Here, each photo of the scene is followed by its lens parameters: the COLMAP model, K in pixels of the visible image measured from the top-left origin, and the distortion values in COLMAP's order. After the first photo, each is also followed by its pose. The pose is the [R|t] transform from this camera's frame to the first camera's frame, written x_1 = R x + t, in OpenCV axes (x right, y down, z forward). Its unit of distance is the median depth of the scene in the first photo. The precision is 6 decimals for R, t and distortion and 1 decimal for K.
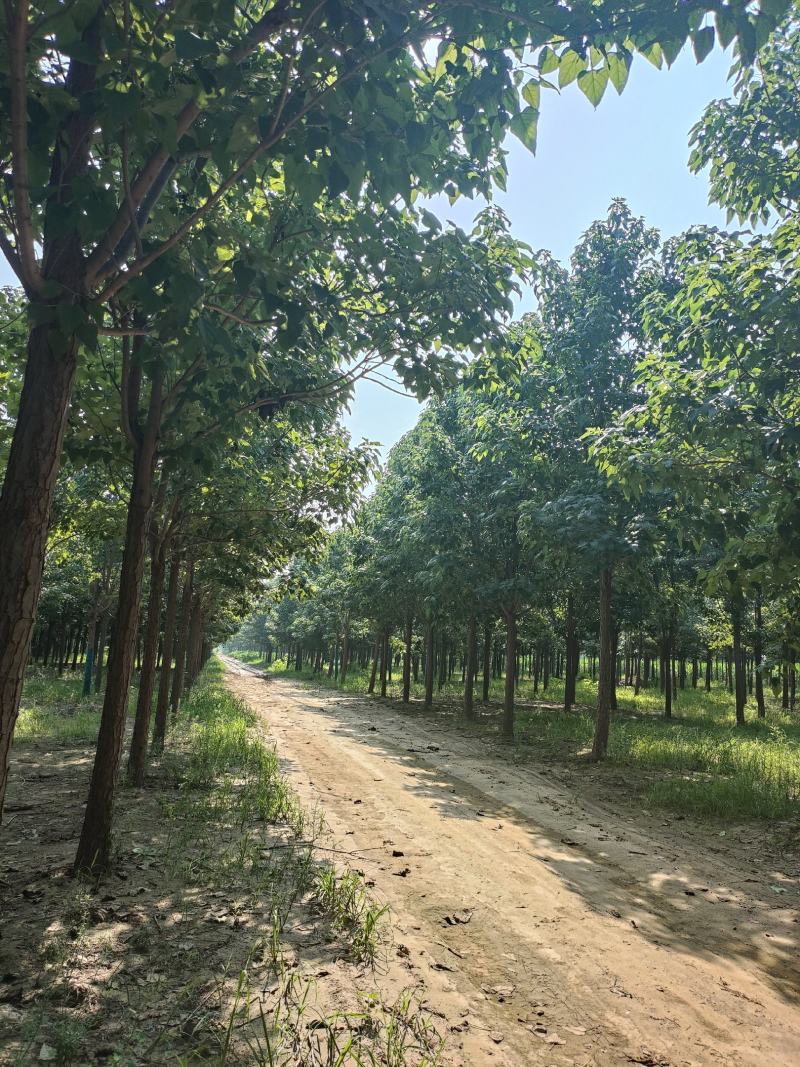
lens RADIAL K [[764.9, 0, 396.5], [0, 764.9, 530.3], [0, 0, 1]] dist [0.035623, -0.040592]
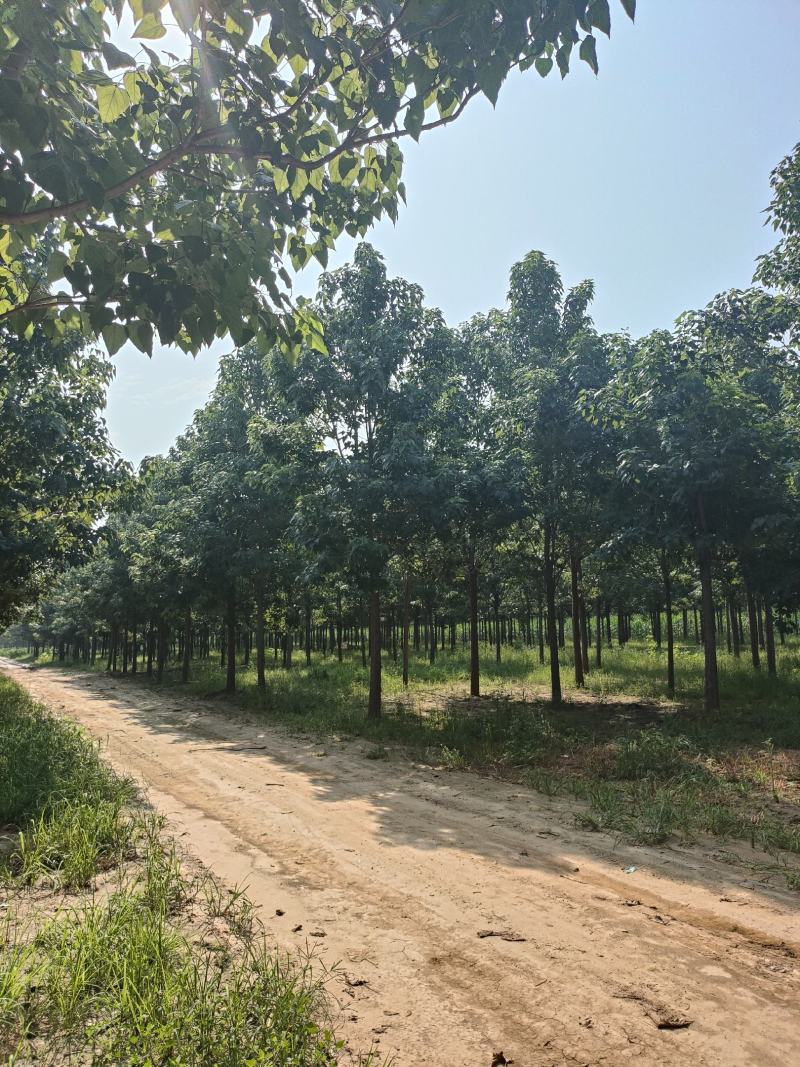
lens RADIAL K [[764.9, 0, 396.5], [0, 764.9, 530.3], [0, 0, 1]] dist [0.035623, -0.040592]
pose [[0.959938, -0.068225, 0.271778, 0.077981], [0.056574, 0.997121, 0.050487, -0.065477], [-0.274440, -0.033088, 0.961035, -0.377810]]
